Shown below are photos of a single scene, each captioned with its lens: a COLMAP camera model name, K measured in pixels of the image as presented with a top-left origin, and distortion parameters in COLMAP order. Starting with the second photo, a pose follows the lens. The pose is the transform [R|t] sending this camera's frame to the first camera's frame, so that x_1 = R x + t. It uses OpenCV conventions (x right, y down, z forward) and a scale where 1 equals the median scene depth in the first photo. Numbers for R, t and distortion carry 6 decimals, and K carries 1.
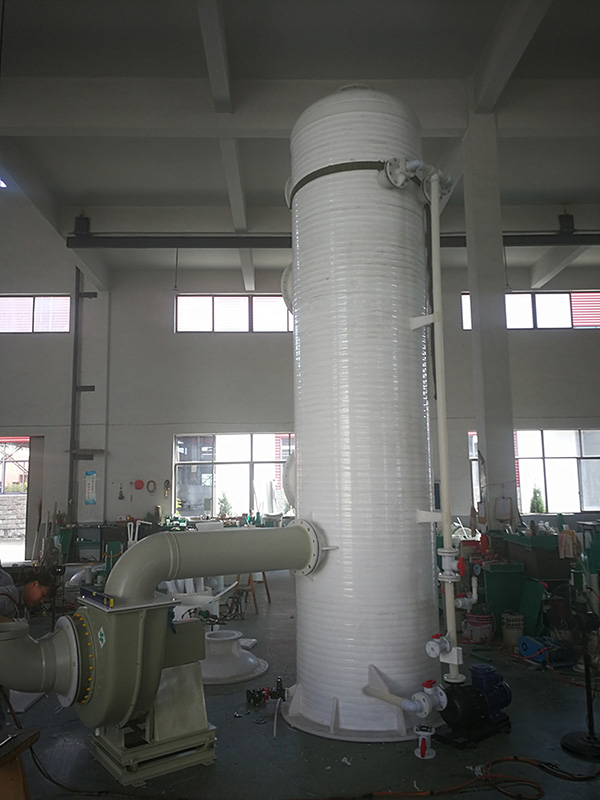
lens RADIAL K [[633.9, 0, 300.0], [0, 633.9, 400.0], [0, 0, 1]] dist [0.011279, -0.006106]
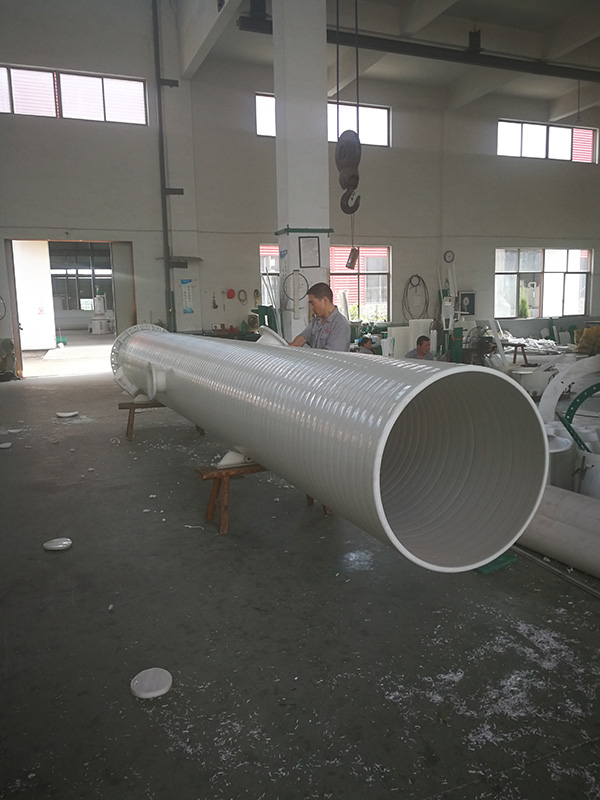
lens RADIAL K [[633.9, 0, 300.0], [0, 633.9, 400.0], [0, 0, 1]] dist [0.011279, -0.006106]
pose [[0.936719, -0.055074, 0.345724, -2.092452], [-0.046584, 0.959157, 0.279013, 0.029758], [-0.346970, -0.277462, 0.895894, -0.016043]]
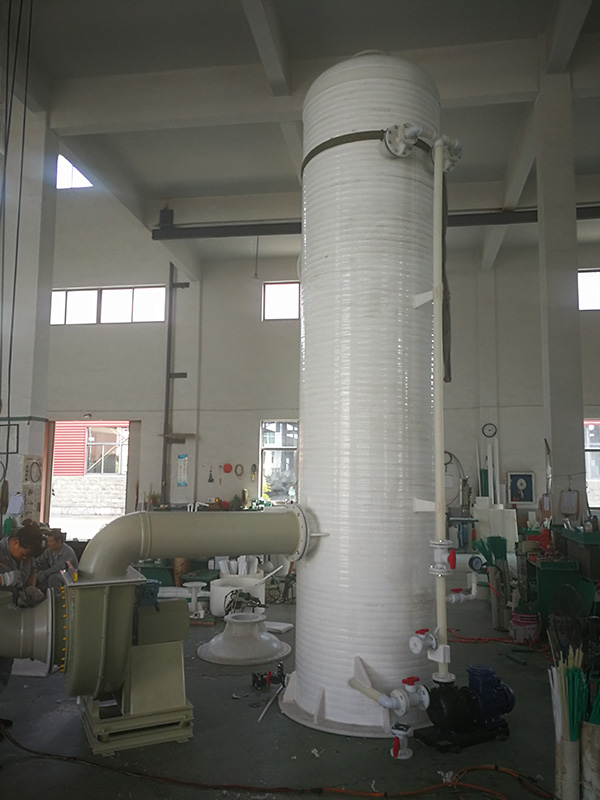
lens RADIAL K [[633.9, 0, 300.0], [0, 633.9, 400.0], [0, 0, 1]] dist [0.011279, -0.006106]
pose [[0.984383, 0.003881, -0.175997, 0.174194], [-0.000409, 0.999805, 0.019758, 0.007551], [0.176039, -0.019377, 0.984192, 0.039259]]
